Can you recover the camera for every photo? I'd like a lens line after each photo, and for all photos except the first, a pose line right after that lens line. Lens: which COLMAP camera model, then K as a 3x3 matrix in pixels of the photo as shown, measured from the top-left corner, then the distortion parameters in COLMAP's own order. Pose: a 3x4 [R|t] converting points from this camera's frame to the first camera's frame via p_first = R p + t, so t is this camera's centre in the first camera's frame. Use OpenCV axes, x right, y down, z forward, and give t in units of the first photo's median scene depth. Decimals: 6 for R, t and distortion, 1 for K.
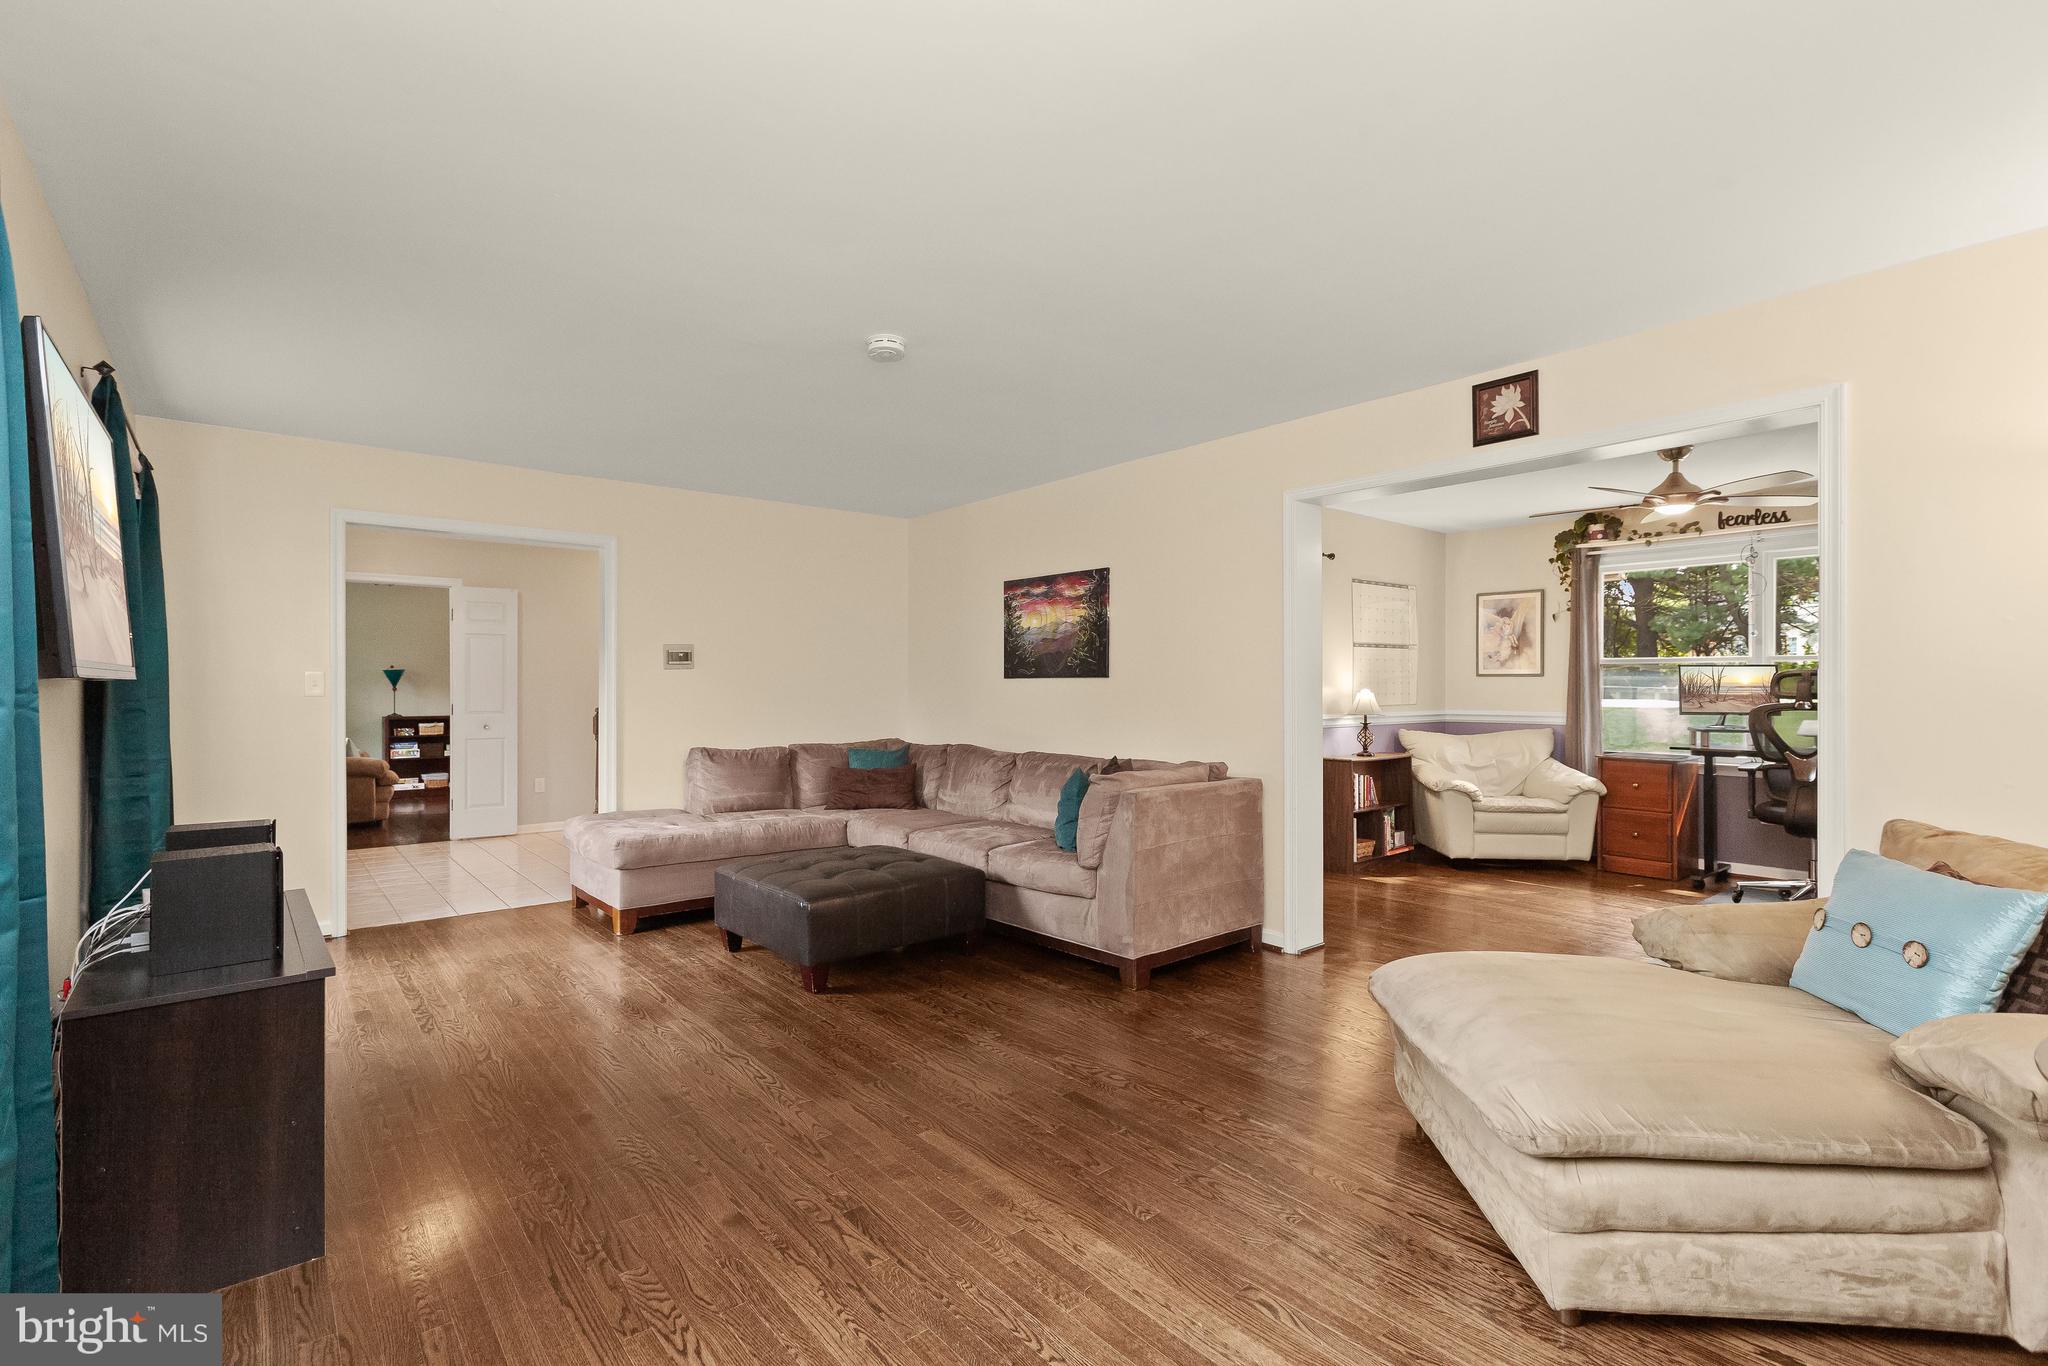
lens RADIAL K [[929.2, 0, 1021.4], [0, 929.2, 690.5], [0, 0, 1]] dist [0.002077, 0.000018]
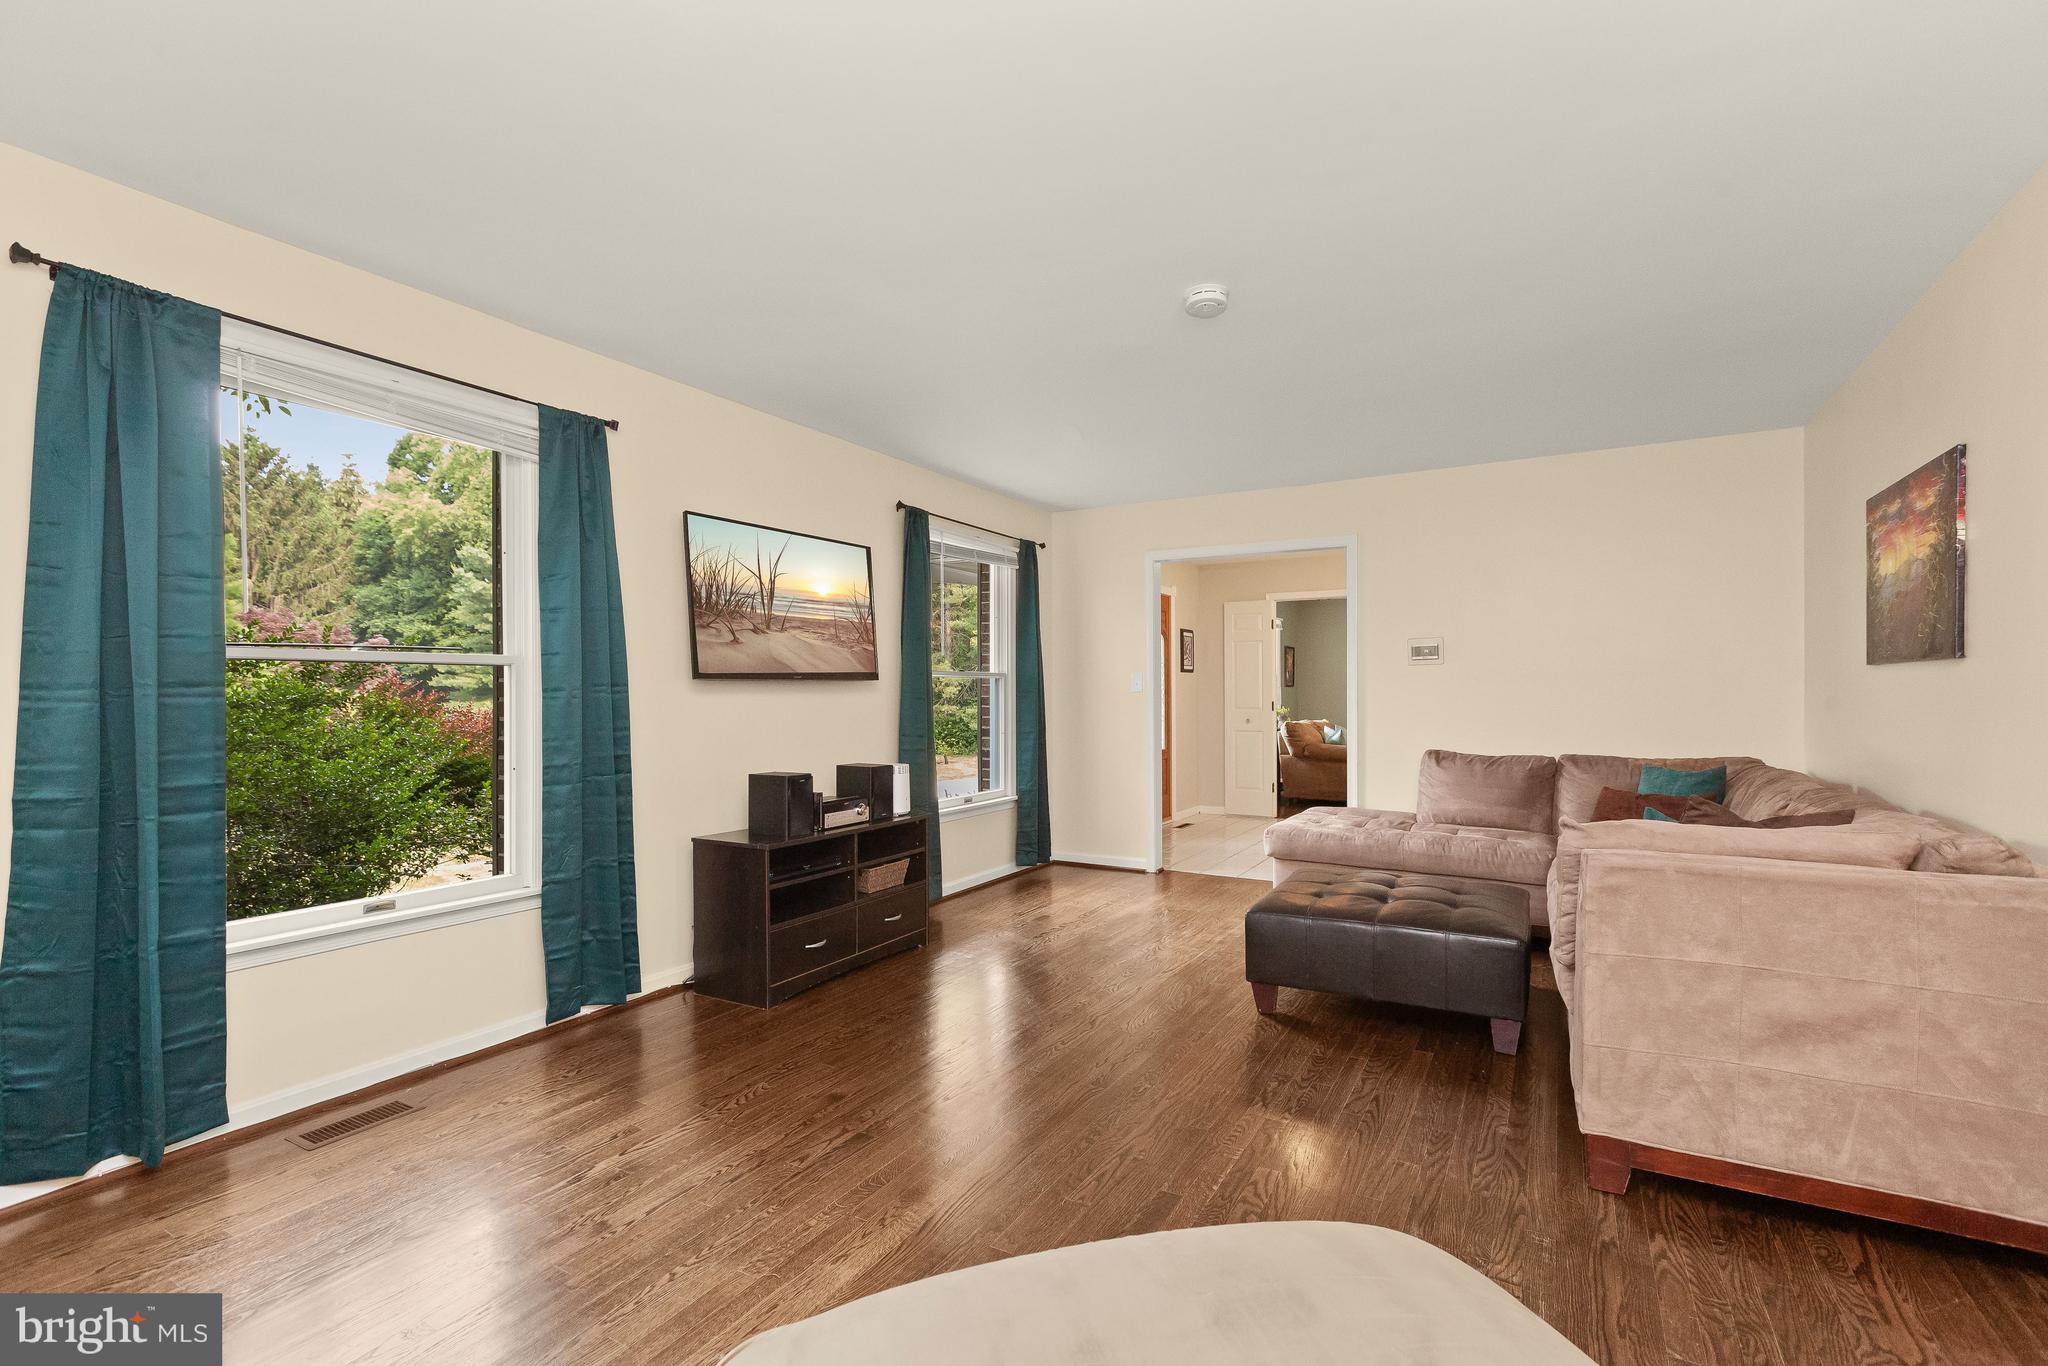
lens RADIAL K [[929.2, 0, 1021.4], [0, 929.2, 690.5], [0, 0, 1]] dist [0.002077, 0.000018]
pose [[0.342734, -0.000180, -0.939432, 0.396650], [-0.003327, 0.999993, -0.001405, 0.006716], [0.939426, 0.003608, 0.342732, 0.327512]]
